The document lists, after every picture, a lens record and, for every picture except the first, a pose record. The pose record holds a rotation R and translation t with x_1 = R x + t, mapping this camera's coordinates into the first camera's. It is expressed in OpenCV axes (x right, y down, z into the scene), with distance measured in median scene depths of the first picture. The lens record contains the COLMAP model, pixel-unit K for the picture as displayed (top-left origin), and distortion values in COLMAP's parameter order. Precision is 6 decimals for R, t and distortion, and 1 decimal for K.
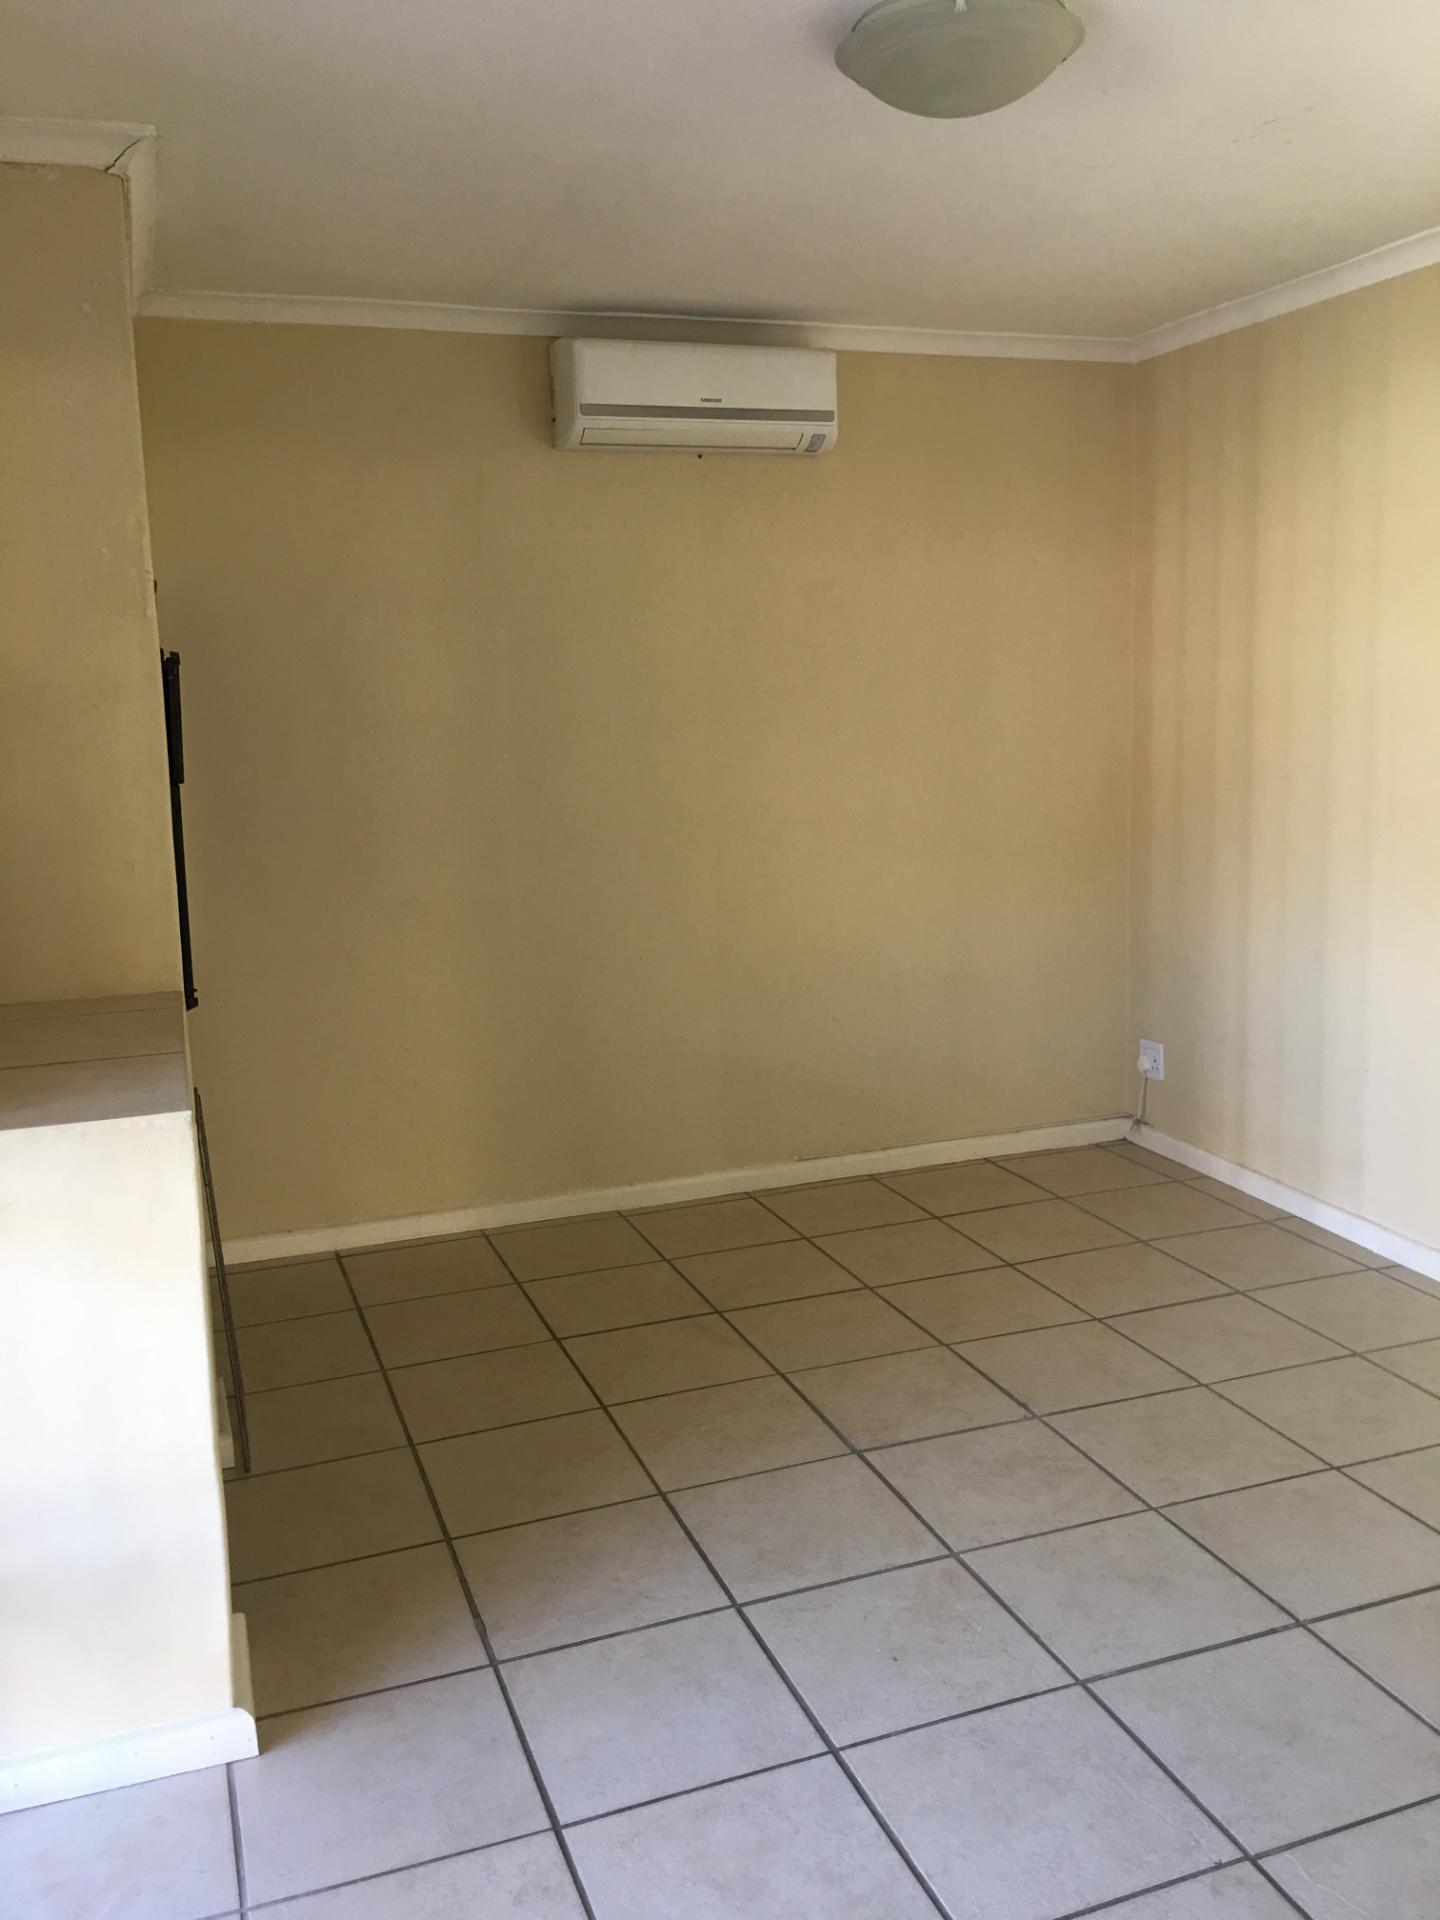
lens RADIAL K [[1621.5, 0, 716.8], [0, 1621.5, 957.2], [0, 0, 1]] dist [0.042624, -0.044637]
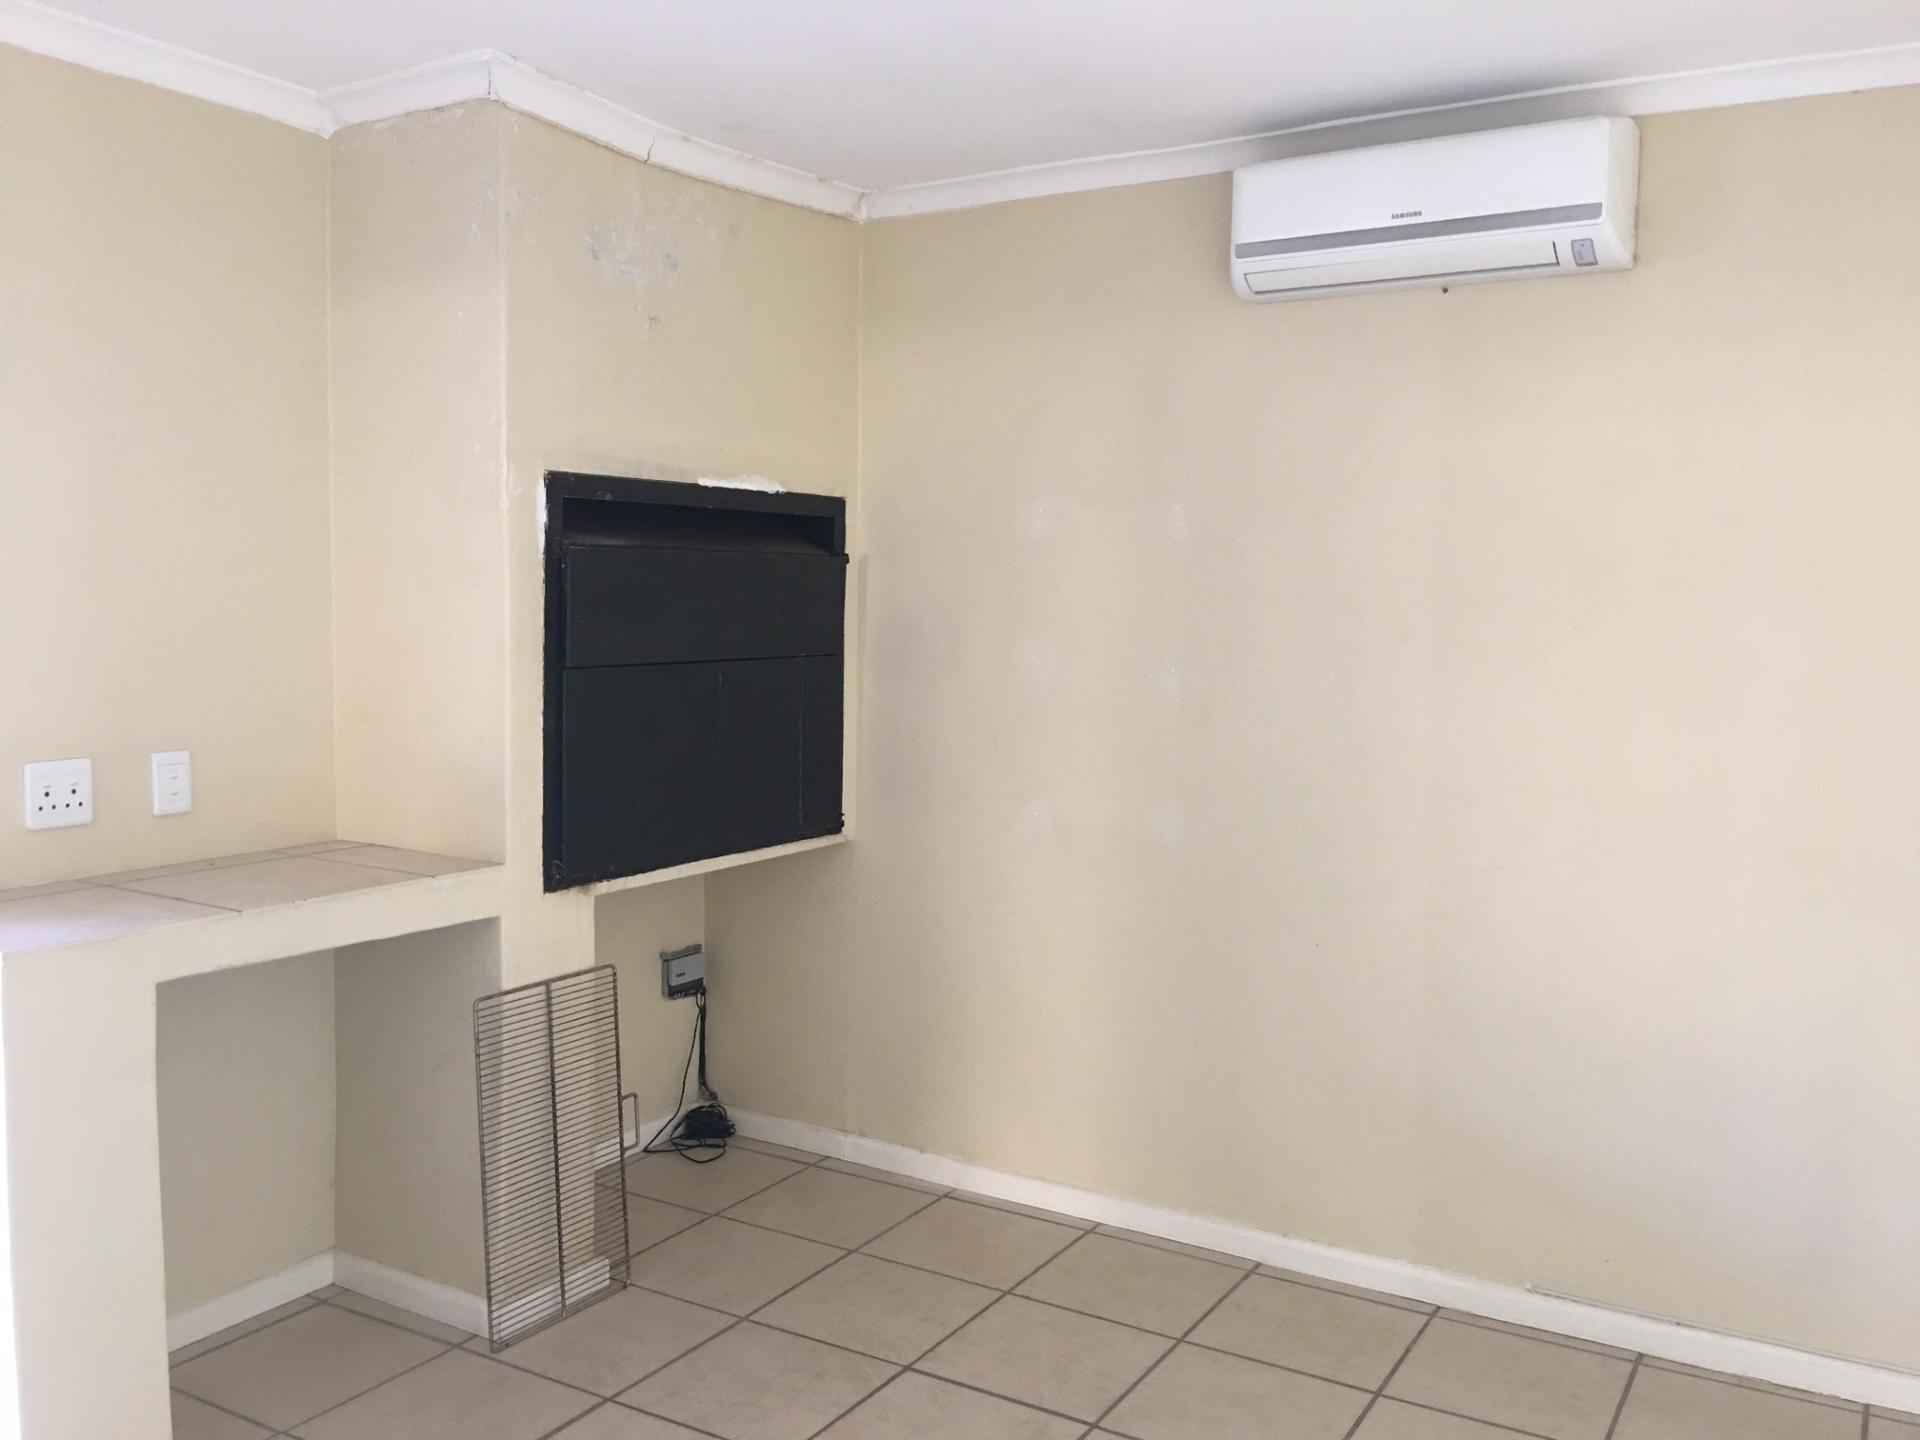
lens RADIAL K [[1621.5, 0, 952.7], [0, 1621.5, 720.3], [0, 0, 1]] dist [0.042624, -0.044637]
pose [[0.624041, 0.097582, -0.775274, 0.452193], [-0.157679, 0.987487, -0.002628, -0.078507], [0.765317, 0.123884, 0.631619, 0.390686]]
